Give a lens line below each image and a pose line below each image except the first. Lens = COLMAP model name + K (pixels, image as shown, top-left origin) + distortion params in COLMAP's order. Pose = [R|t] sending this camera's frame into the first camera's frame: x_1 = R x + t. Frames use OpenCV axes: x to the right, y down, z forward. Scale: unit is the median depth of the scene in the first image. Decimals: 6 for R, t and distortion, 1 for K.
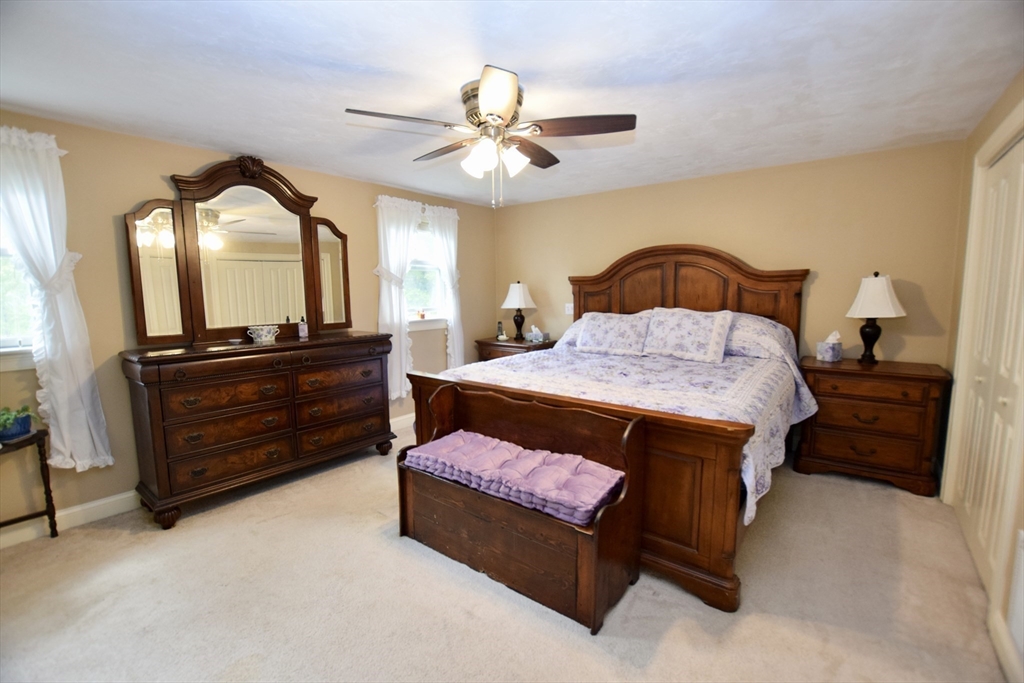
lens RADIAL K [[455.5, 0, 511.3], [0, 455.5, 340.7], [0, 0, 1]] dist [-0.031248, 0.002003]
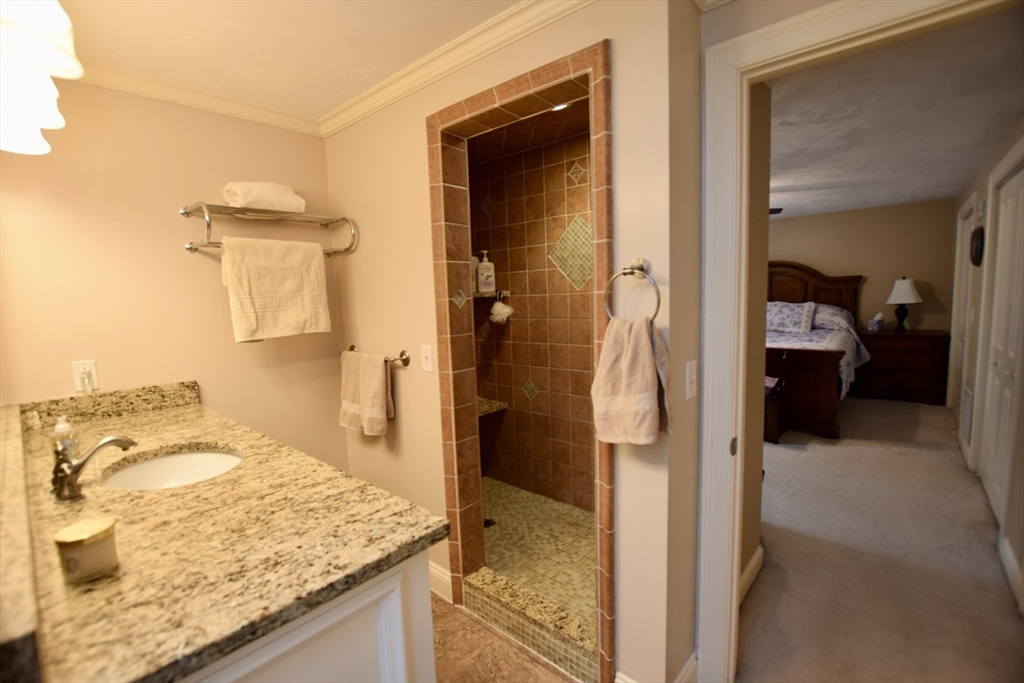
lens RADIAL K [[455.5, 0, 512.4], [0, 455.5, 342.0], [0, 0, 1]] dist [-0.031248, 0.002003]
pose [[0.998452, -0.018632, -0.052414, -0.550068], [0.018178, 0.999793, -0.009133, 0.077980], [0.052574, 0.008166, 0.998584, -0.720248]]
